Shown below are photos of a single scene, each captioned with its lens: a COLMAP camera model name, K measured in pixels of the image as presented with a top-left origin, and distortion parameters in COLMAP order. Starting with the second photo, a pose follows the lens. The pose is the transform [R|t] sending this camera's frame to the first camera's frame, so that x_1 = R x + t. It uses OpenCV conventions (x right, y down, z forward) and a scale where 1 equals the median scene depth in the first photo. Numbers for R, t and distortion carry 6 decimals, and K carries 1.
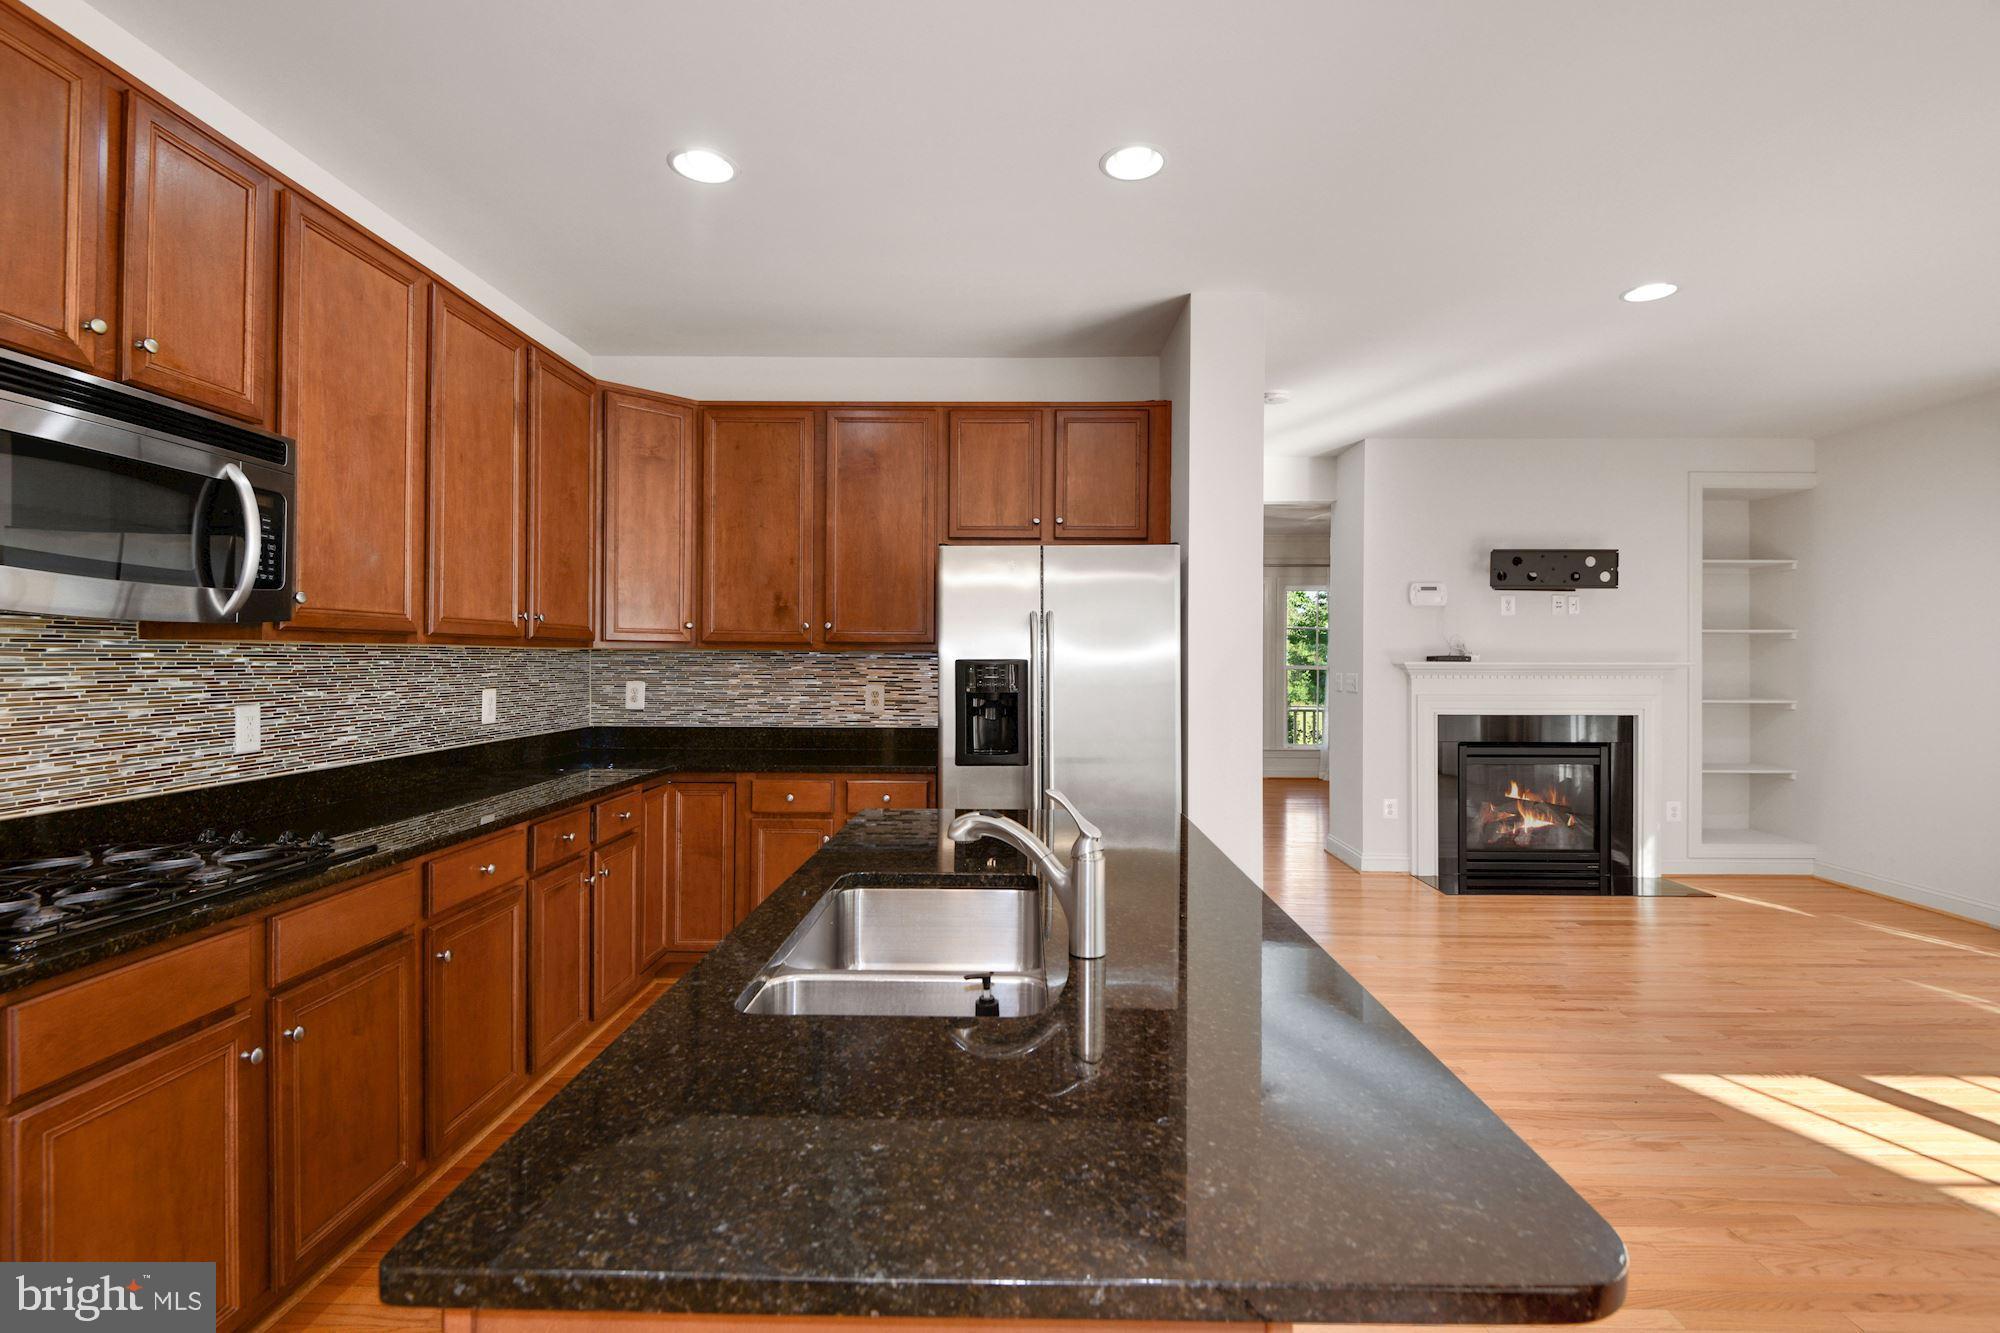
lens RADIAL K [[909.5, 0, 1005.8], [0, 909.5, 656.7], [0, 0, 1]] dist [0.021664, -0.020494]
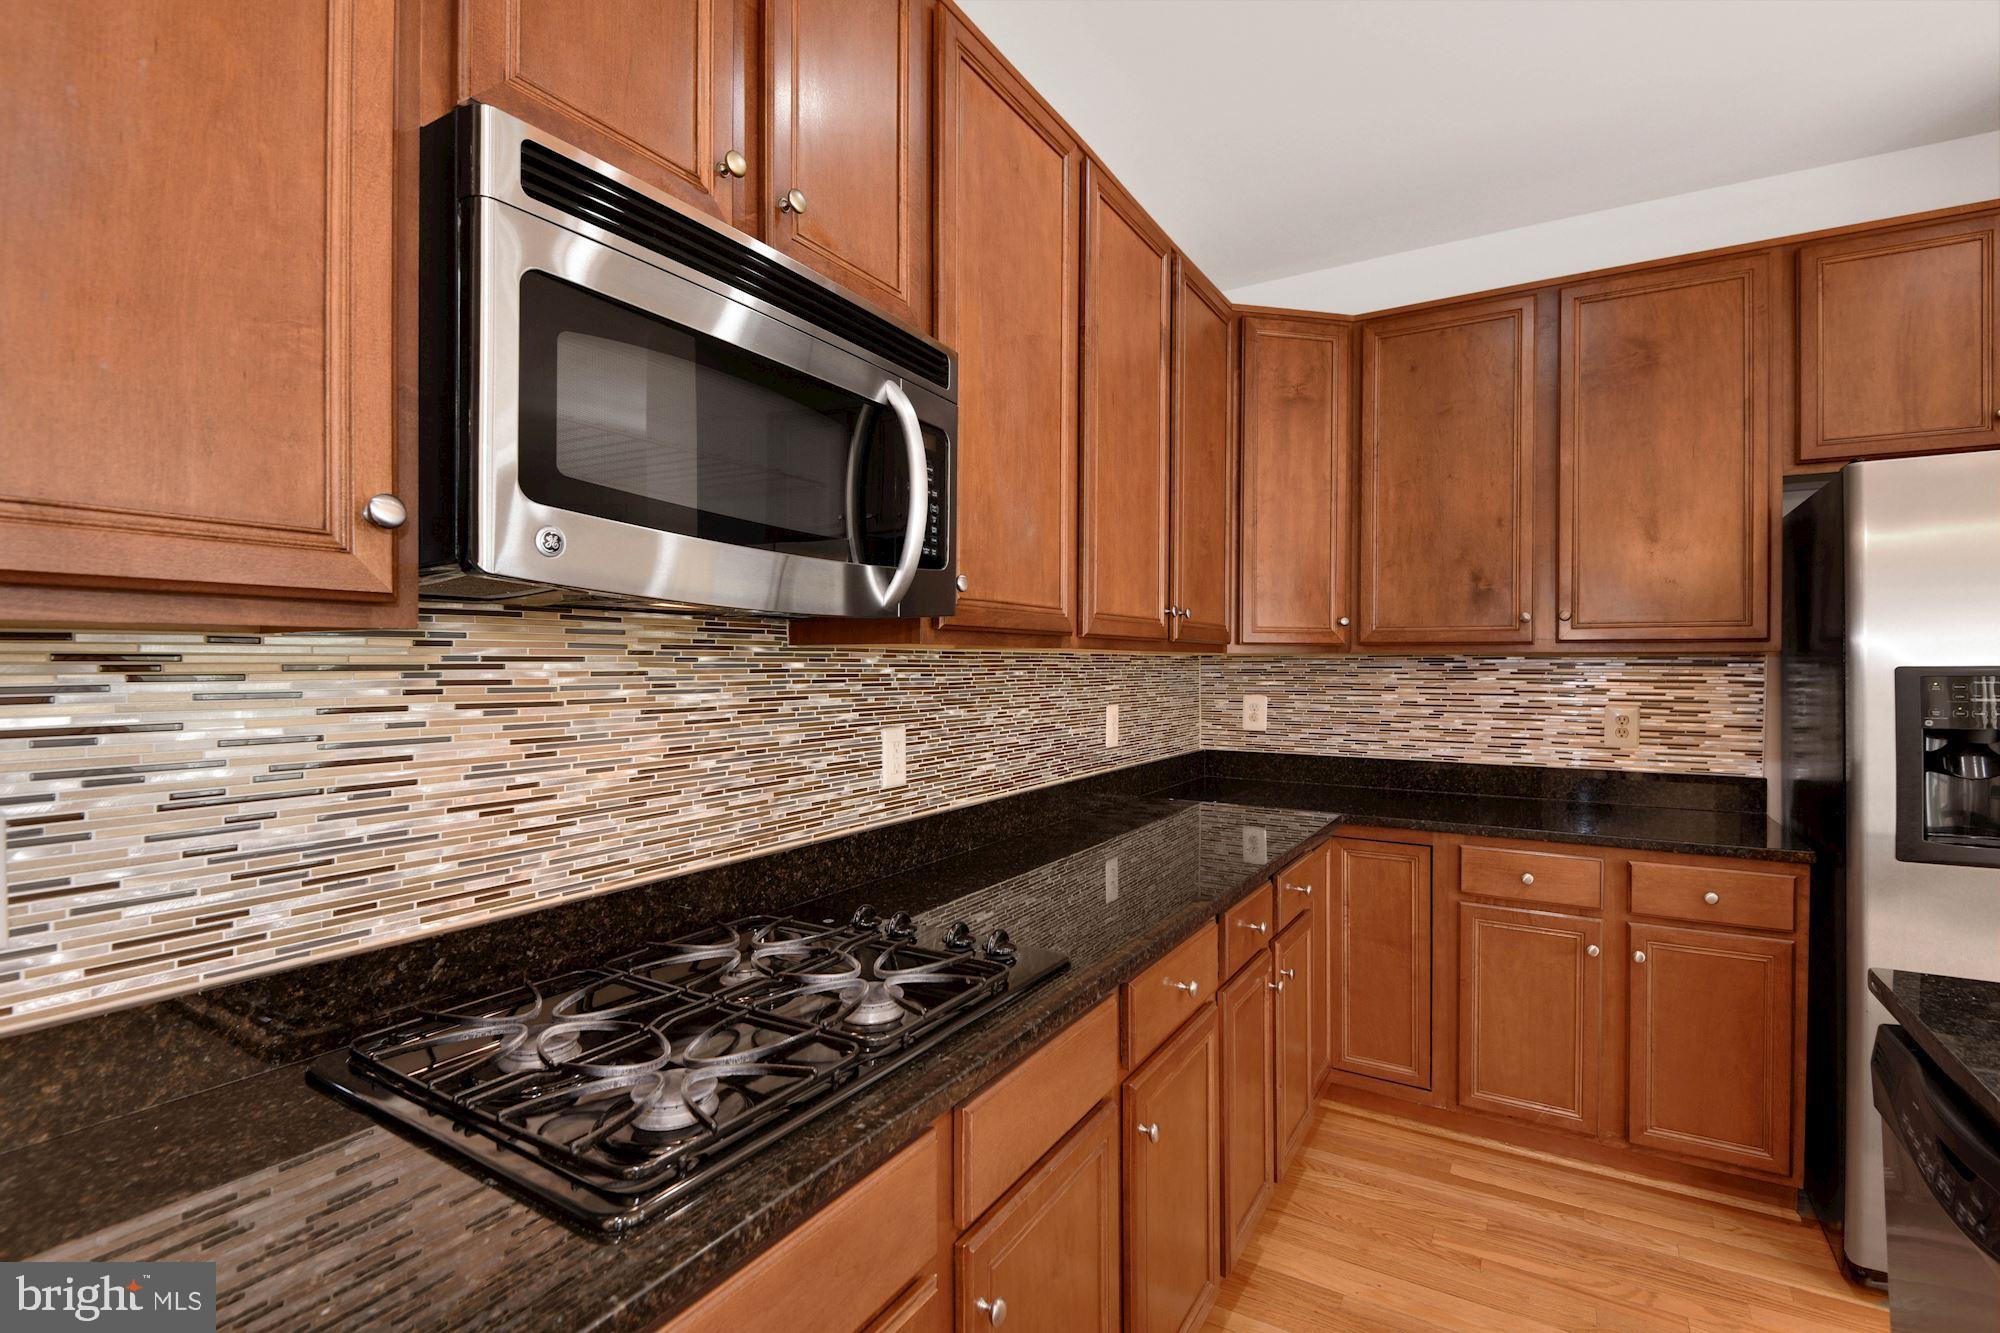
lens RADIAL K [[914.4, 0, 1004.3], [0, 914.4, 670.2], [0, 0, 1]] dist [0.019677, -0.021127]
pose [[0.862200, -0.001187, -0.506567, -0.235783], [0.004931, 0.999970, 0.006049, -0.000889], [0.506544, -0.007714, 0.862179, 0.249229]]
